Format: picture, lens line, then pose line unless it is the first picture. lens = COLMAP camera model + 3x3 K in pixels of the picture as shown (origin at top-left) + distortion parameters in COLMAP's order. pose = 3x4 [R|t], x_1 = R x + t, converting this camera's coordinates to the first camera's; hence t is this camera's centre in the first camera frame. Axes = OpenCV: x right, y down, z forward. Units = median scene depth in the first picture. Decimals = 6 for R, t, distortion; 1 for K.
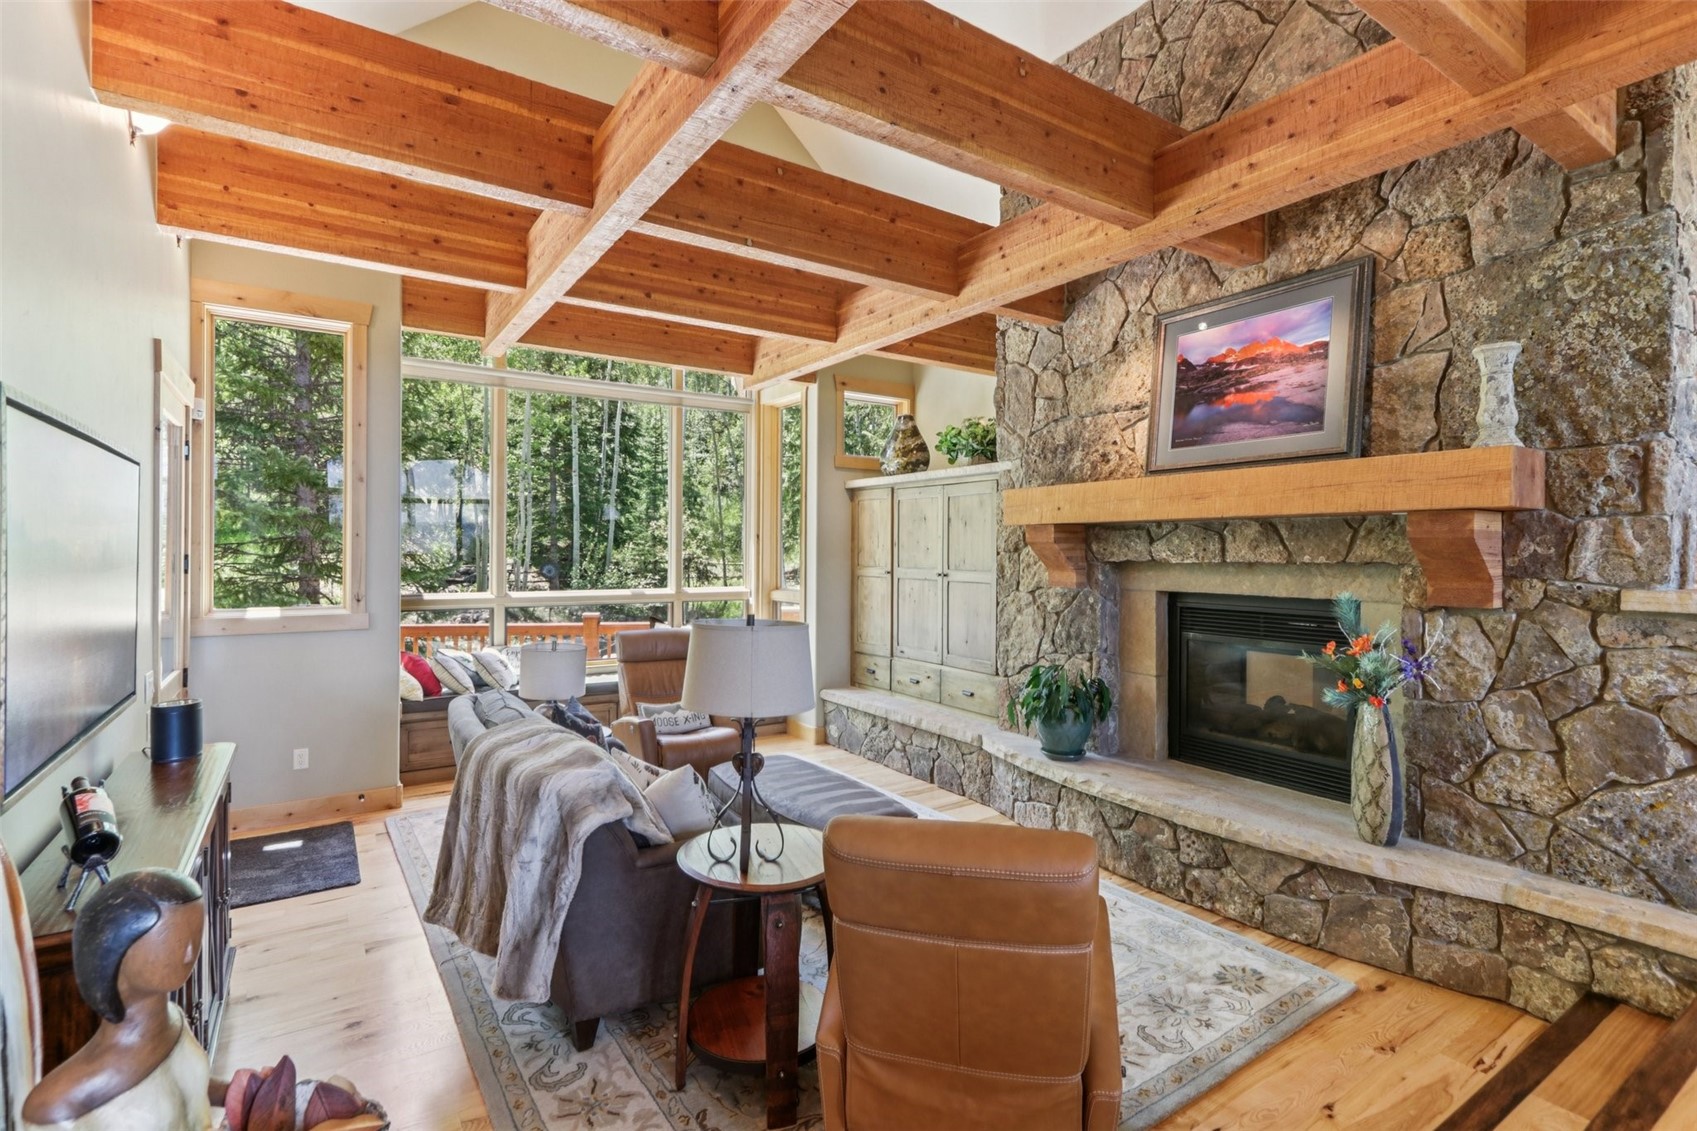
lens RADIAL K [[789.3, 0, 836.1], [0, 789.3, 555.1], [0, 0, 1]] dist [0.004515, 0.000846]
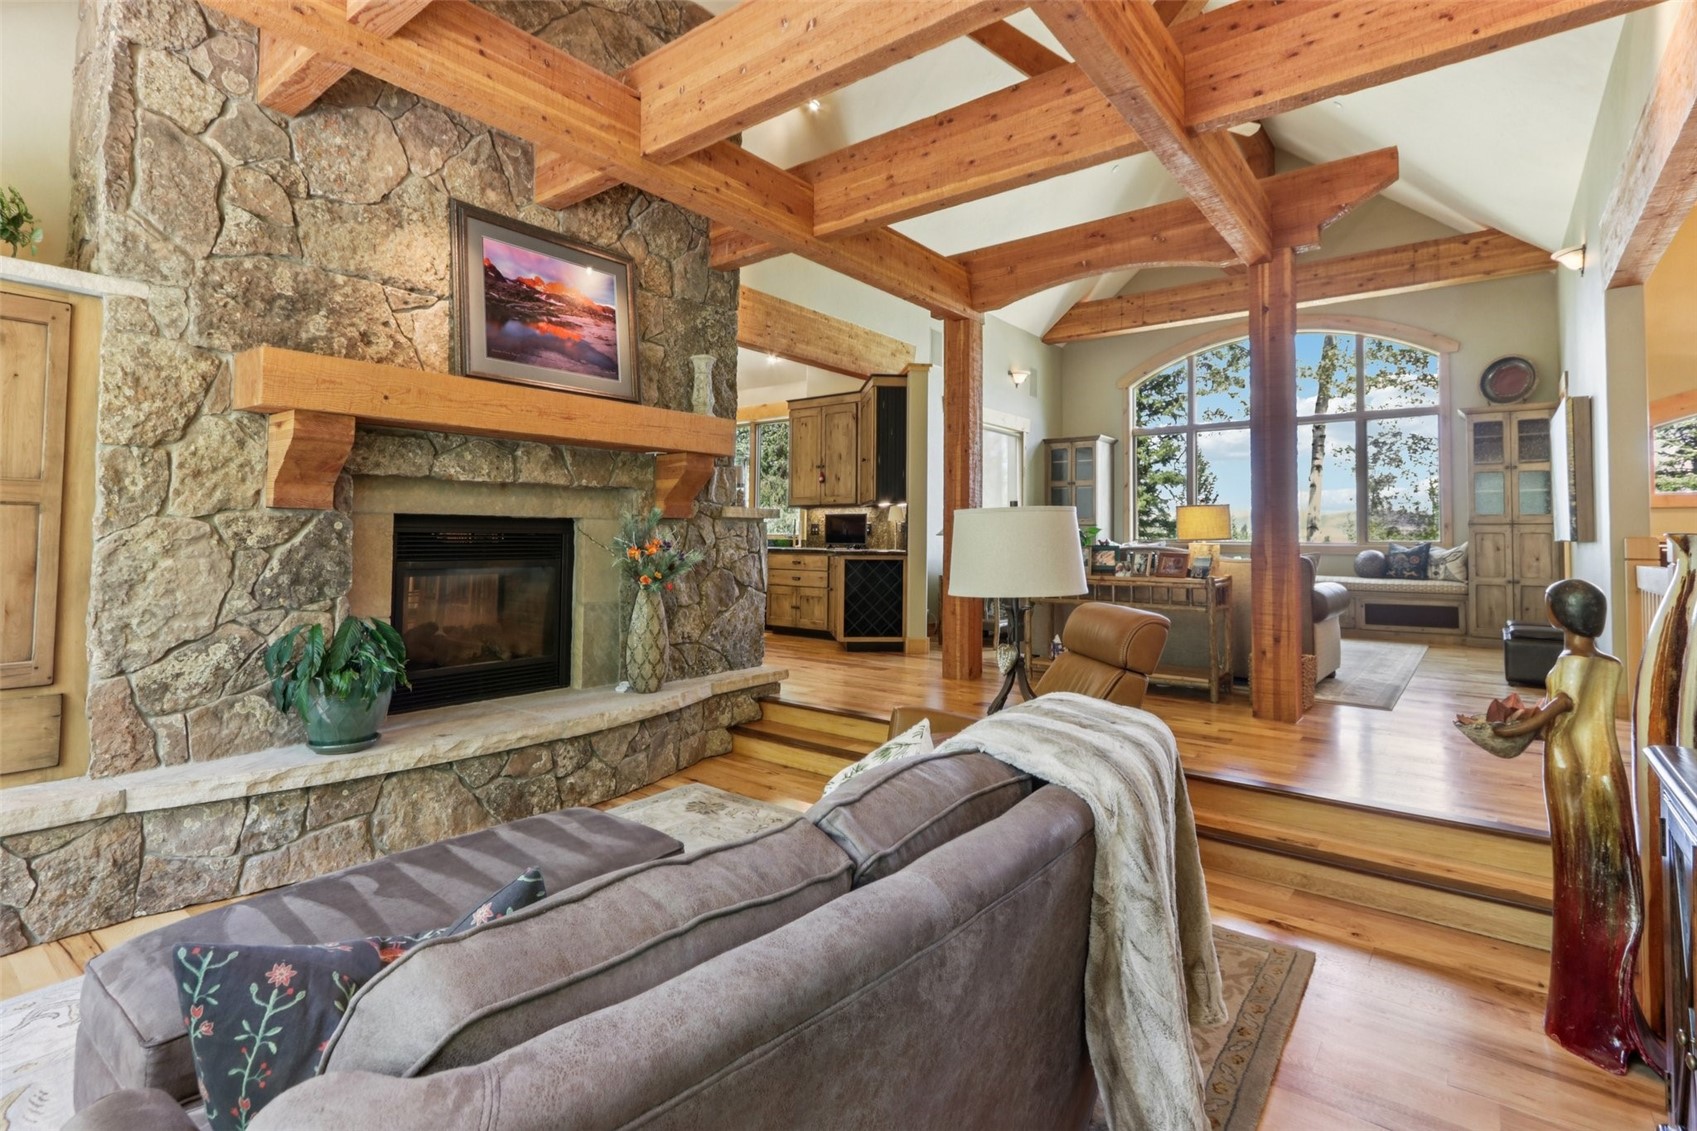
lens RADIAL K [[821.4, 0, 822.8], [0, 821.4, 512.5], [0, 0, 1]] dist [0.001608, 0.000107]
pose [[-0.305561, 0.021861, 0.951922, -0.570123], [-0.003530, 0.999704, -0.024091, 0.065514], [-0.952166, -0.010722, -0.305393, 0.861388]]
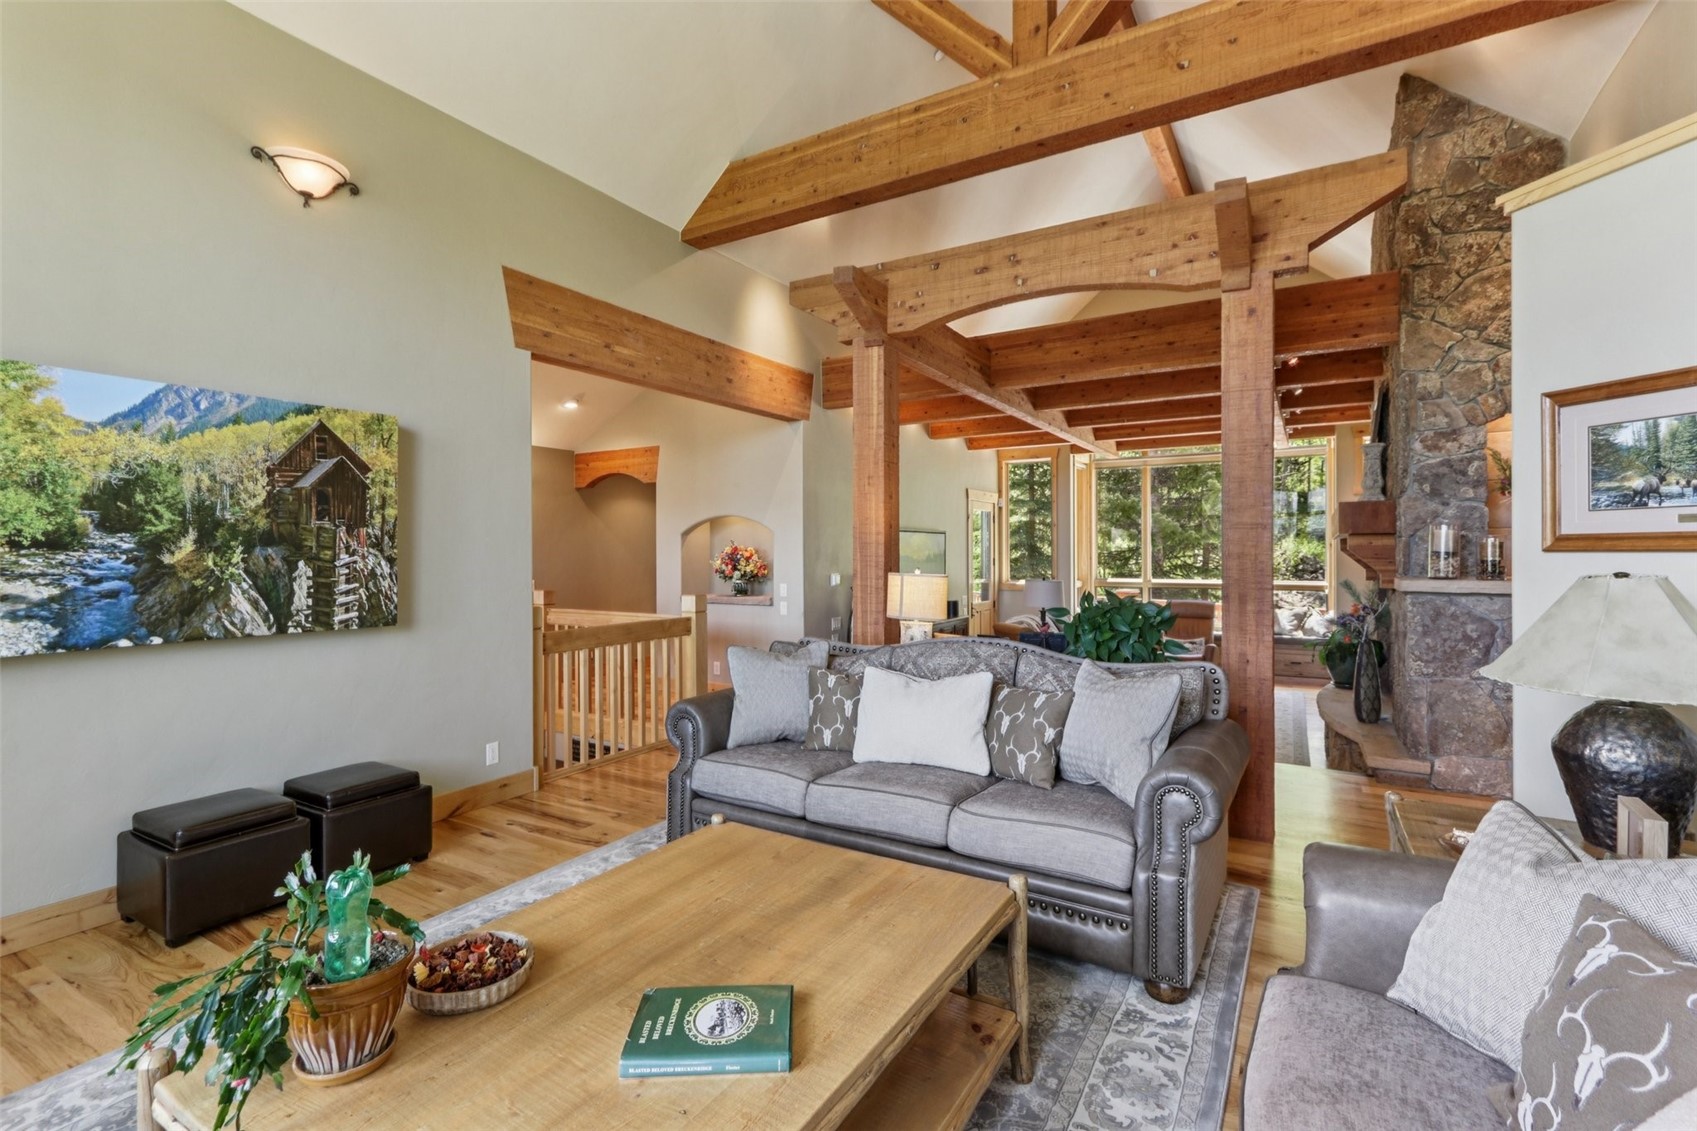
lens RADIAL K [[784.2, 0, 835.2], [0, 784.2, 548.6], [0, 0, 1]] dist [0.003758, 0.001039]
pose [[0.427506, -0.010687, -0.903949, 1.312706], [-0.000655, 0.999926, -0.012132, 0.000168], [0.904012, 0.005779, 0.427467, -0.605439]]
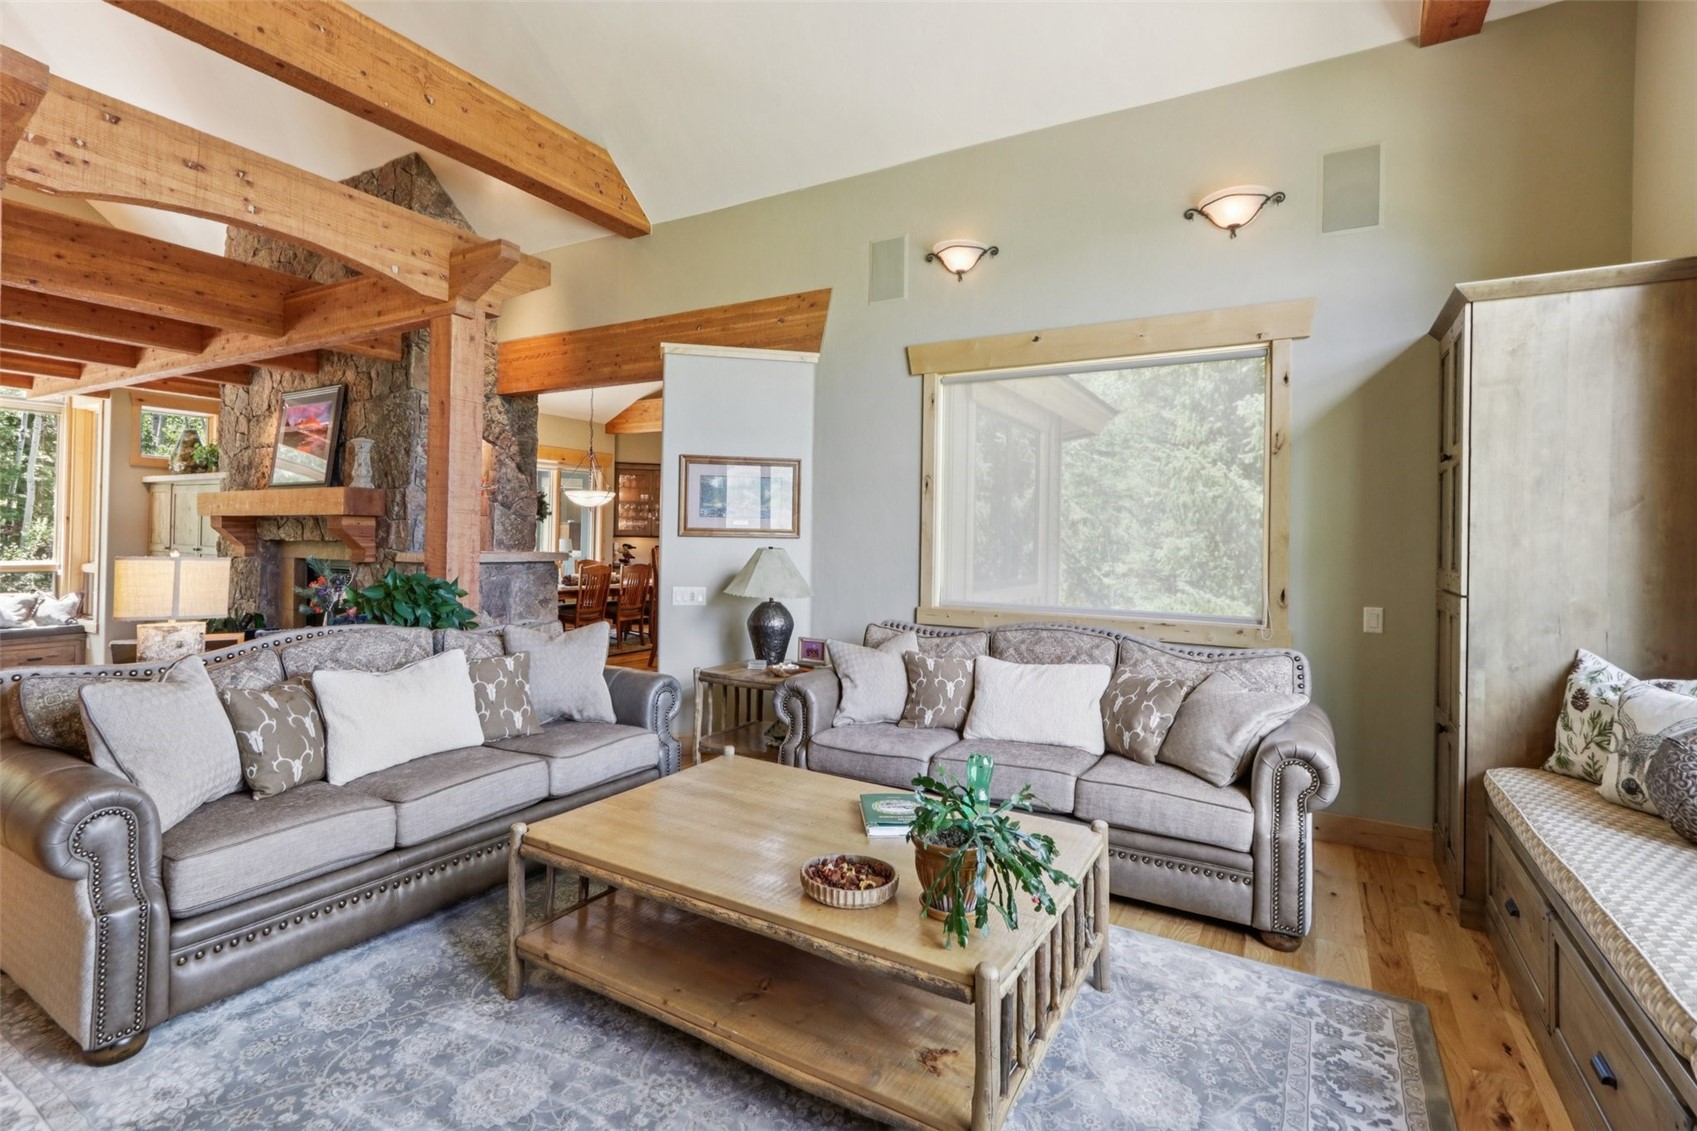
lens RADIAL K [[787.0, 0, 838.1], [0, 787.0, 530.0], [0, 0, 1]] dist [0.001246, 0.000310]
pose [[0.895126, 0.012834, 0.445629, 0.706213], [-0.008239, 0.999891, -0.012248, -0.001832], [-0.445738, 0.007292, 0.895134, -1.000168]]
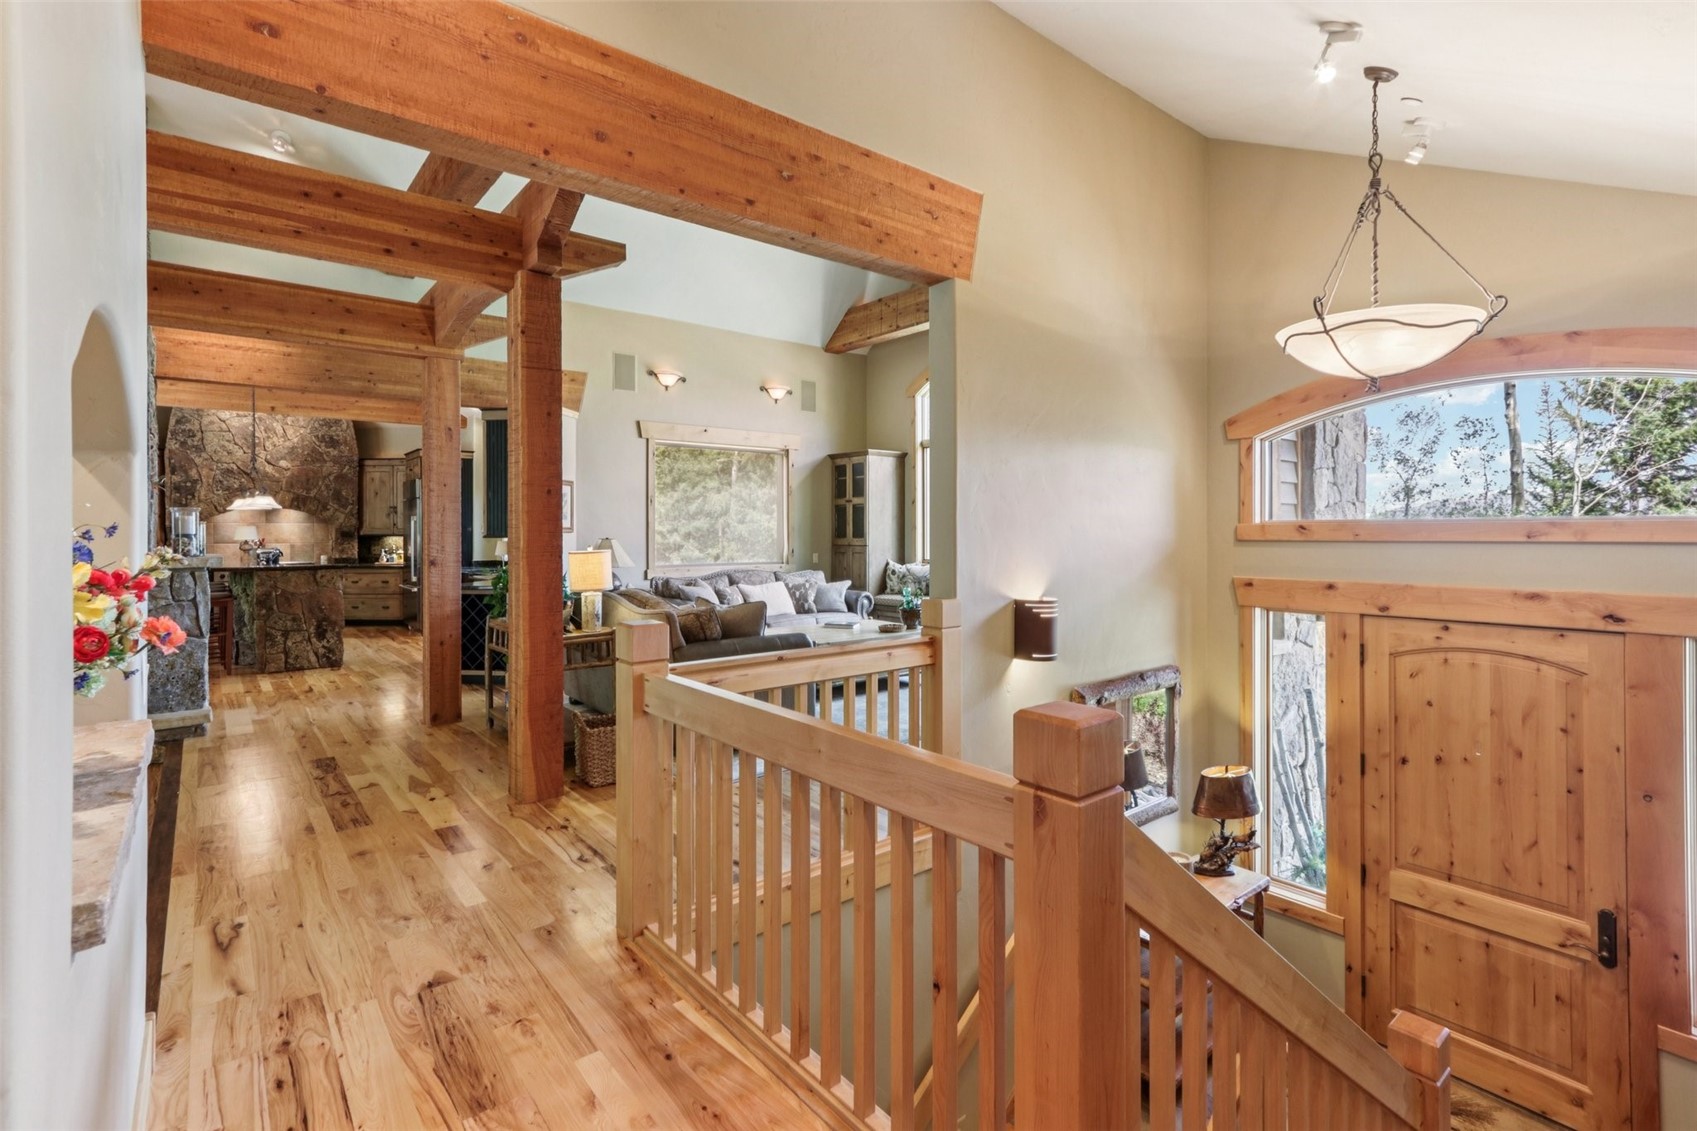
lens RADIAL K [[797.8, 0, 835.5], [0, 797.8, 531.9], [0, 0, 1]] dist [0.010717, 0.000409]
pose [[-0.097141, -0.005613, 0.995255, -0.701961], [0.009629, 0.999932, 0.006579, -0.011993], [-0.995224, 0.010223, -0.097080, -0.338815]]
